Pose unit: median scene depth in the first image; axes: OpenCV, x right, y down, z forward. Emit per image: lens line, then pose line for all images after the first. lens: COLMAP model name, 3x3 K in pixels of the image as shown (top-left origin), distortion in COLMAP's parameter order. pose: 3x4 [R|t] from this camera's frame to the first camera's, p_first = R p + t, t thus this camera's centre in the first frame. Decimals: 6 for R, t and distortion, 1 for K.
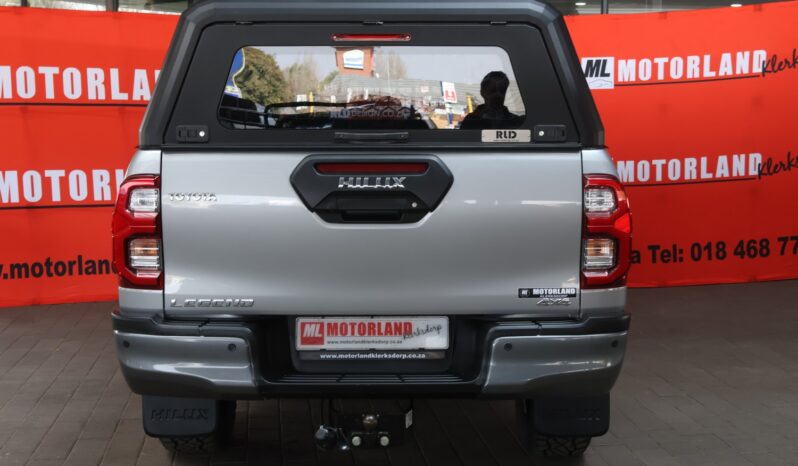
lens RADIAL K [[1200.6, 0, 402.4], [0, 1200.6, 233.6], [0, 0, 1]] dist [-0.032888, 0.000000]
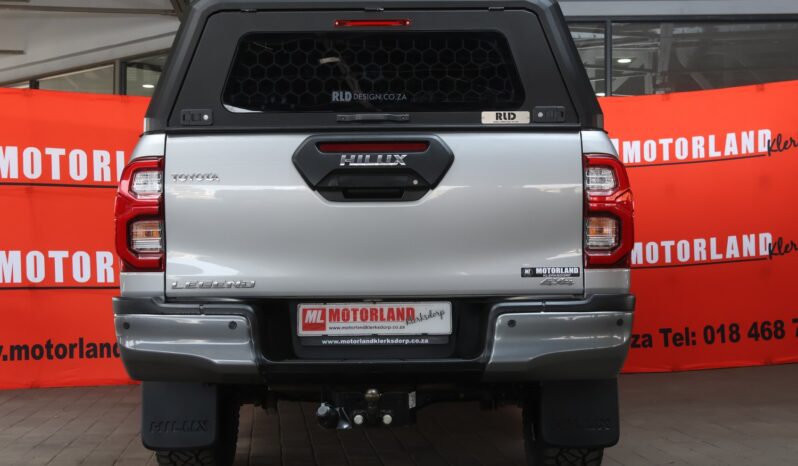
lens RADIAL K [[1229.3, 0, 392.9], [0, 1229.3, 240.3], [0, 0, 1]] dist [-0.030080, 0.000000]
pose [[0.999853, -0.008494, -0.014867, 0.005741], [0.006312, 0.989976, -0.141093, 0.164136], [0.015917, 0.140979, 0.989885, -0.011970]]
